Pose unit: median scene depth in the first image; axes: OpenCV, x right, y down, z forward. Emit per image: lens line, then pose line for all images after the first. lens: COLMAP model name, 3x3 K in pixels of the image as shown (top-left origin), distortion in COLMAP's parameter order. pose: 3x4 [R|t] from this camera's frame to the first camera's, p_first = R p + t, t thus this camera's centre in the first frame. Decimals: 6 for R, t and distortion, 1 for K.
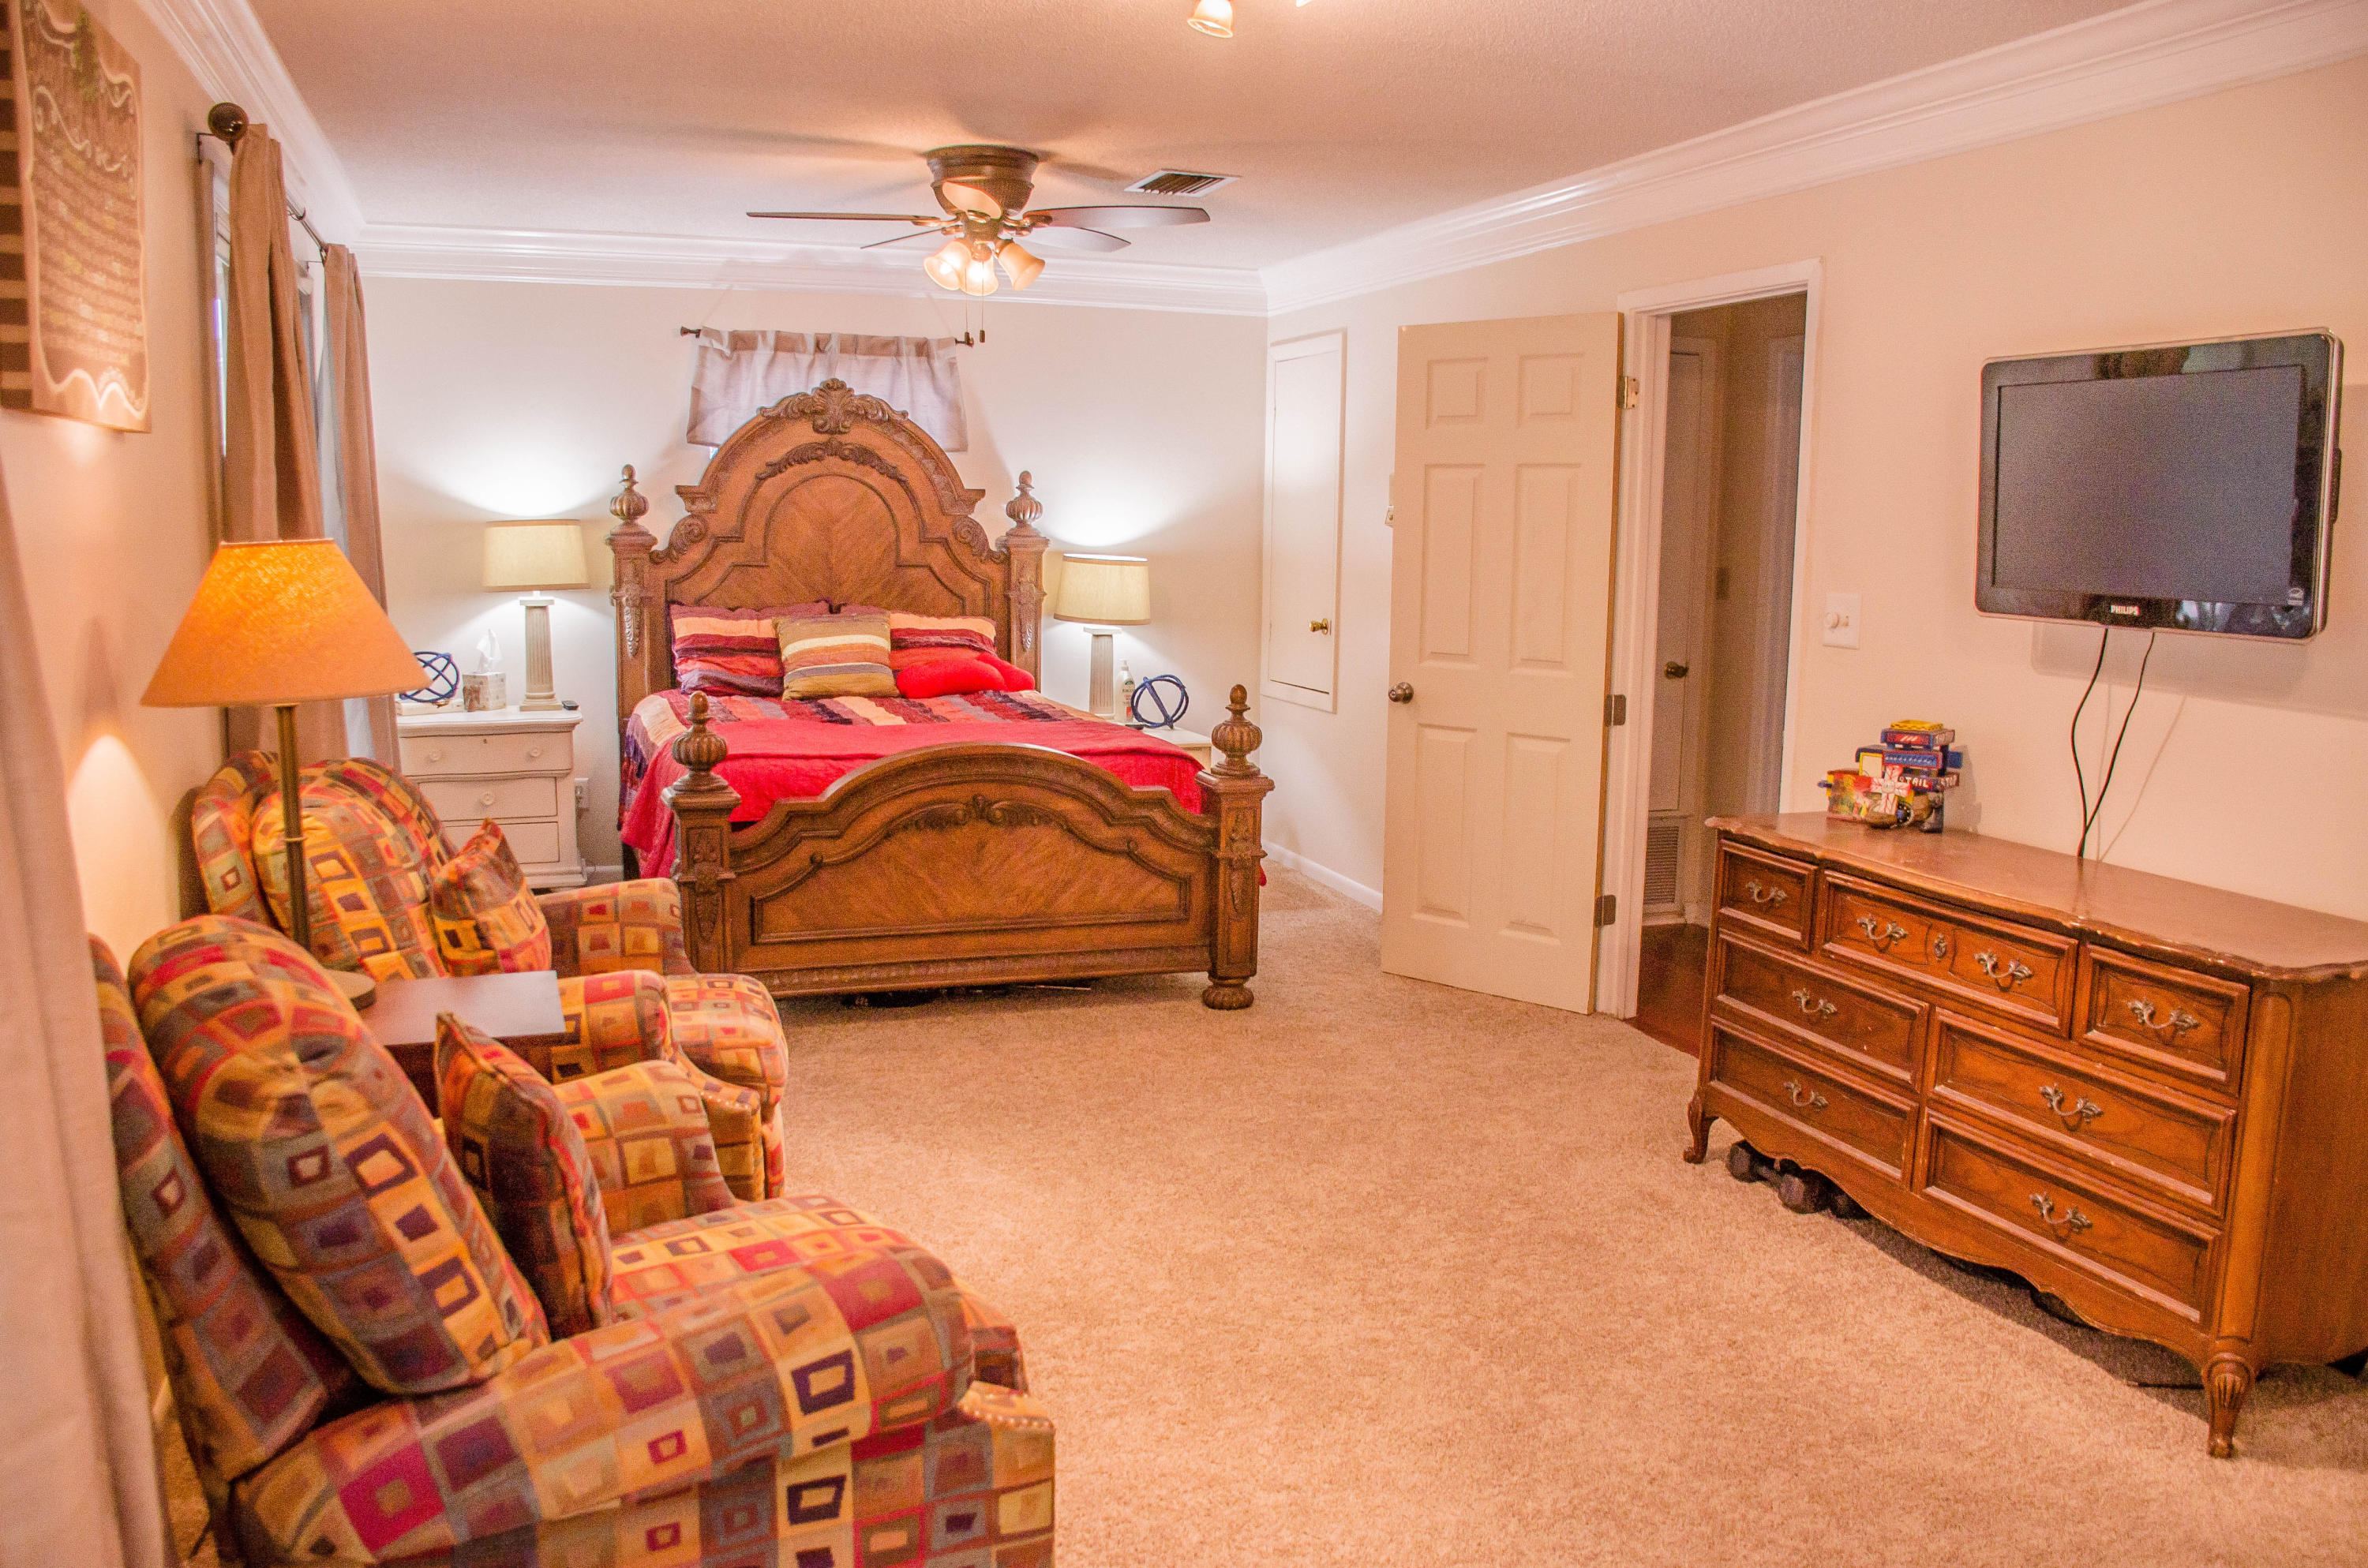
lens RADIAL K [[1847.5, 0, 1184.7], [0, 1847.5, 826.7], [0, 0, 1]] dist [-0.149147, 0.101288]
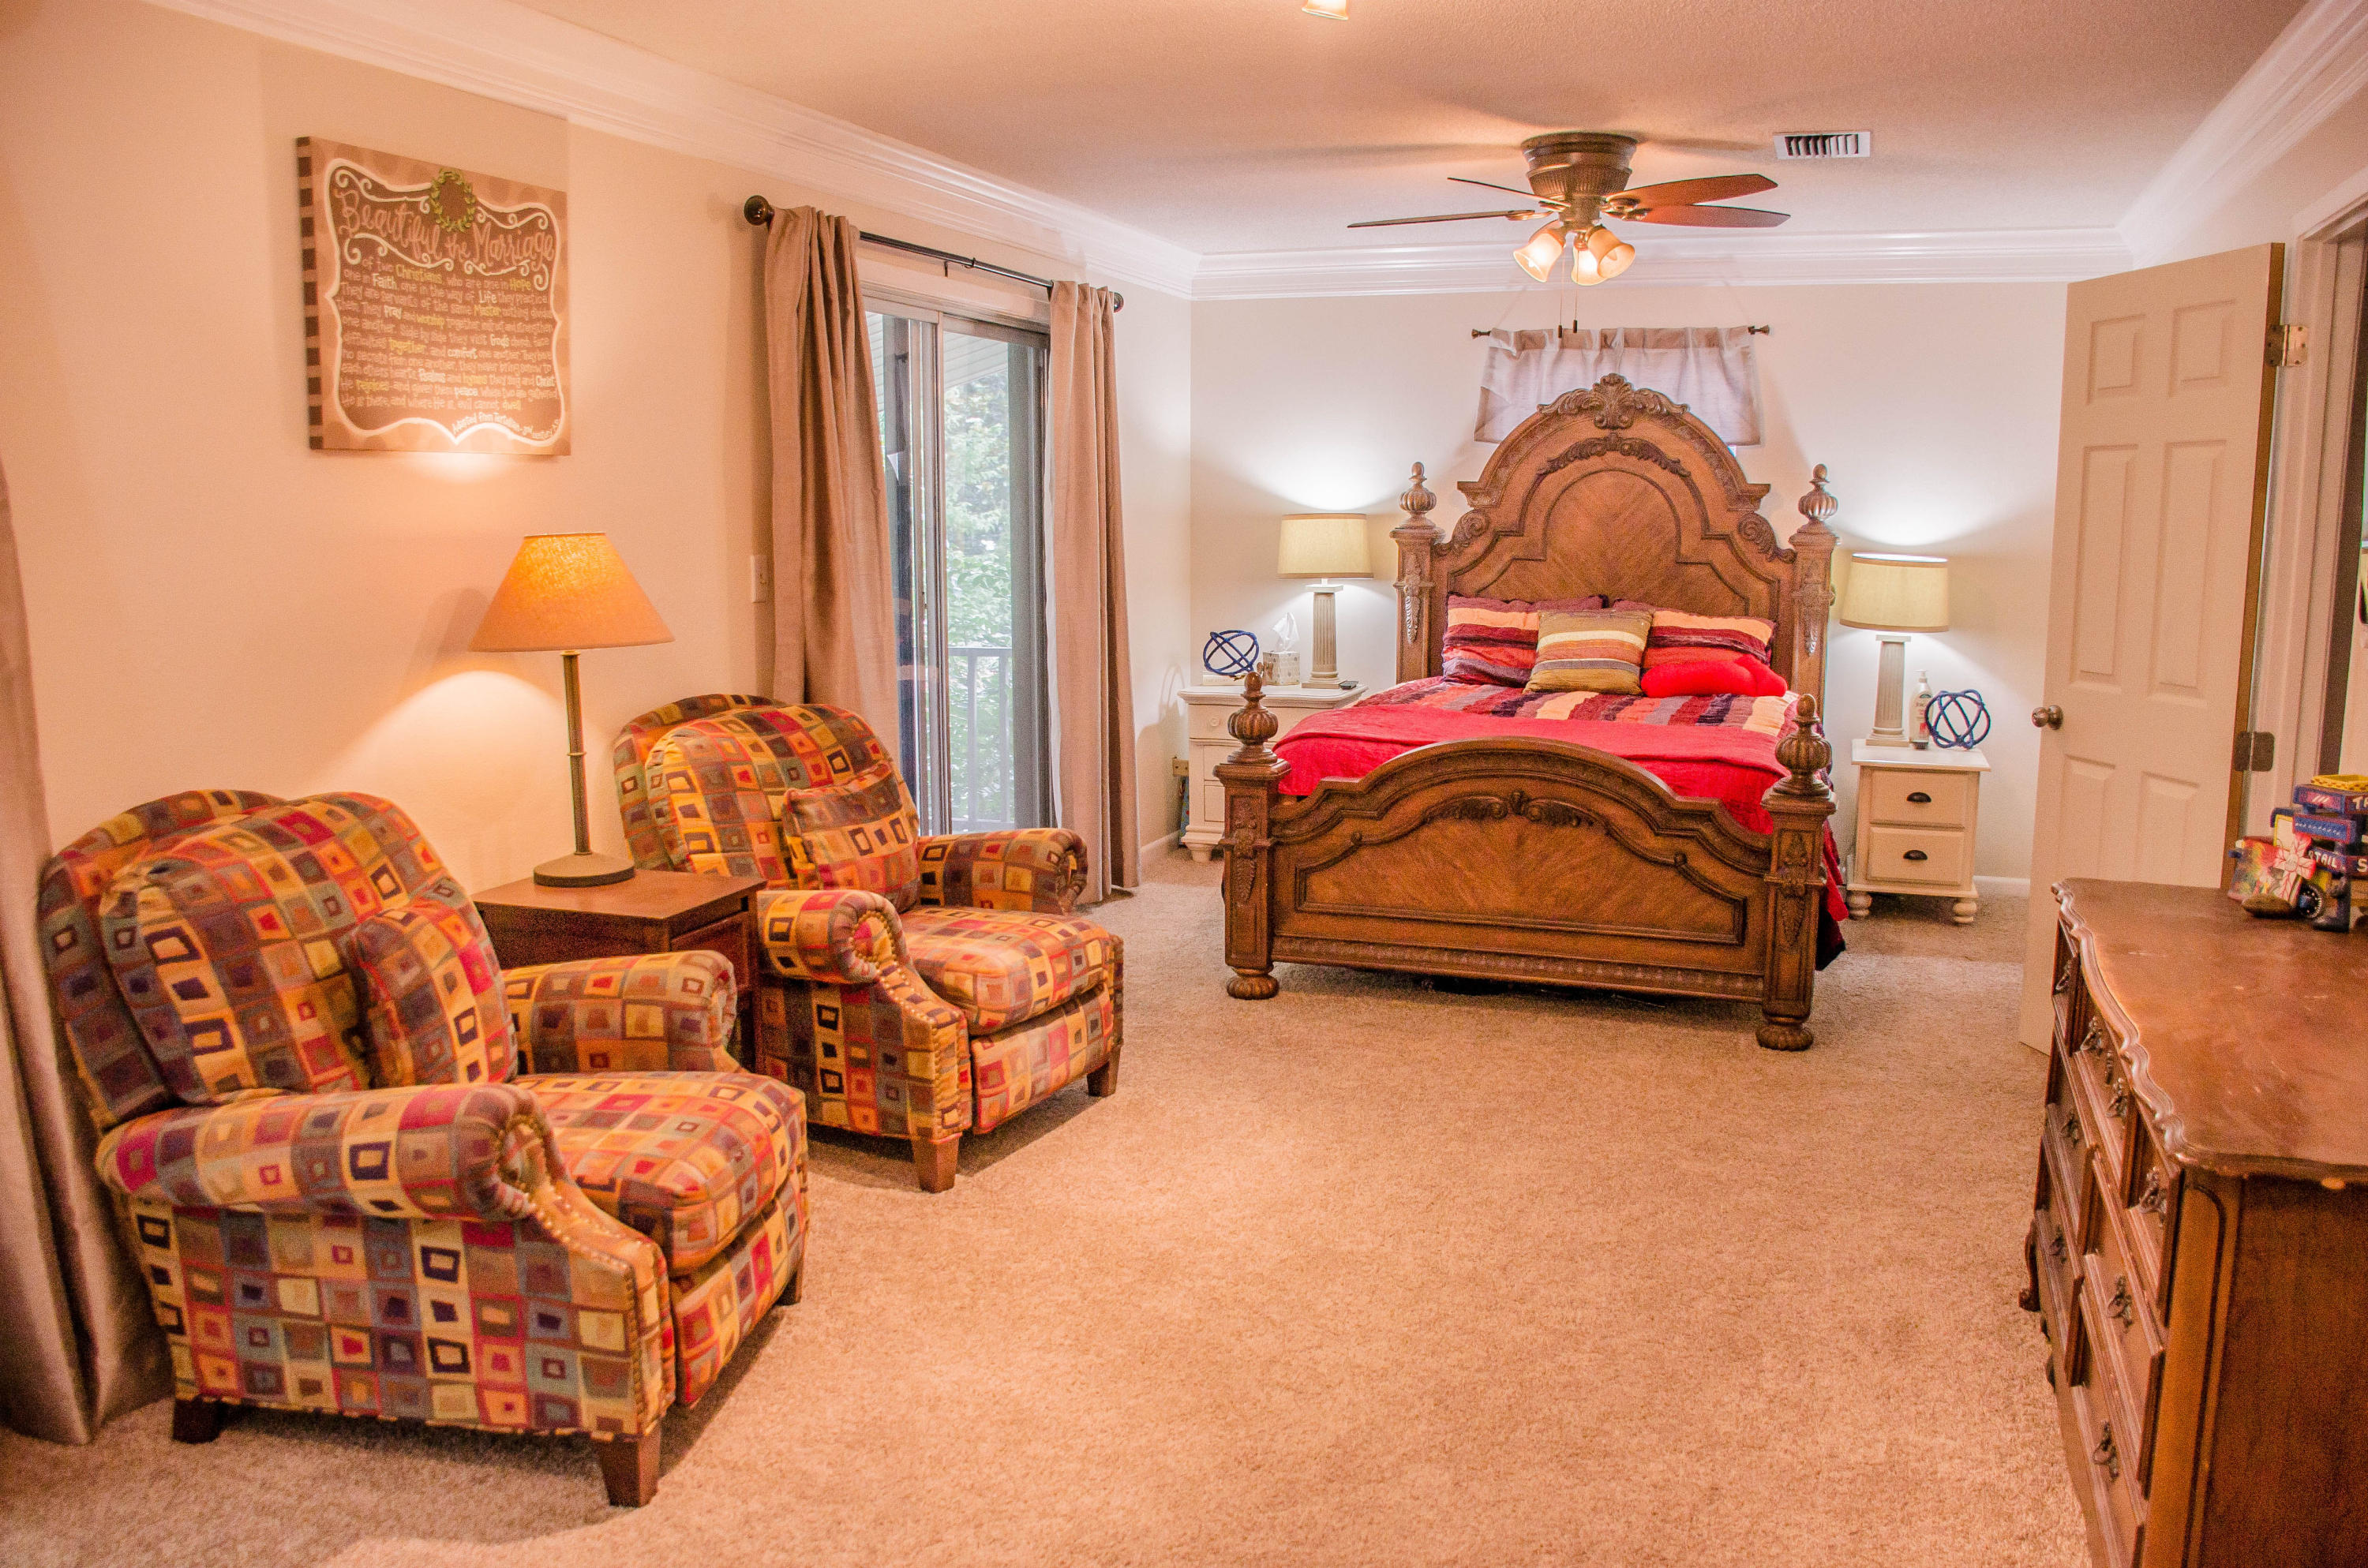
lens RADIAL K [[1847.5, 0, 1184.7], [0, 1847.5, 826.7], [0, 0, 1]] dist [-0.149147, 0.101288]
pose [[0.768125, 0.093738, -0.633401, 0.360114], [-0.093437, 0.995046, 0.033947, -0.013842], [0.633445, 0.033107, 0.773079, 0.114862]]
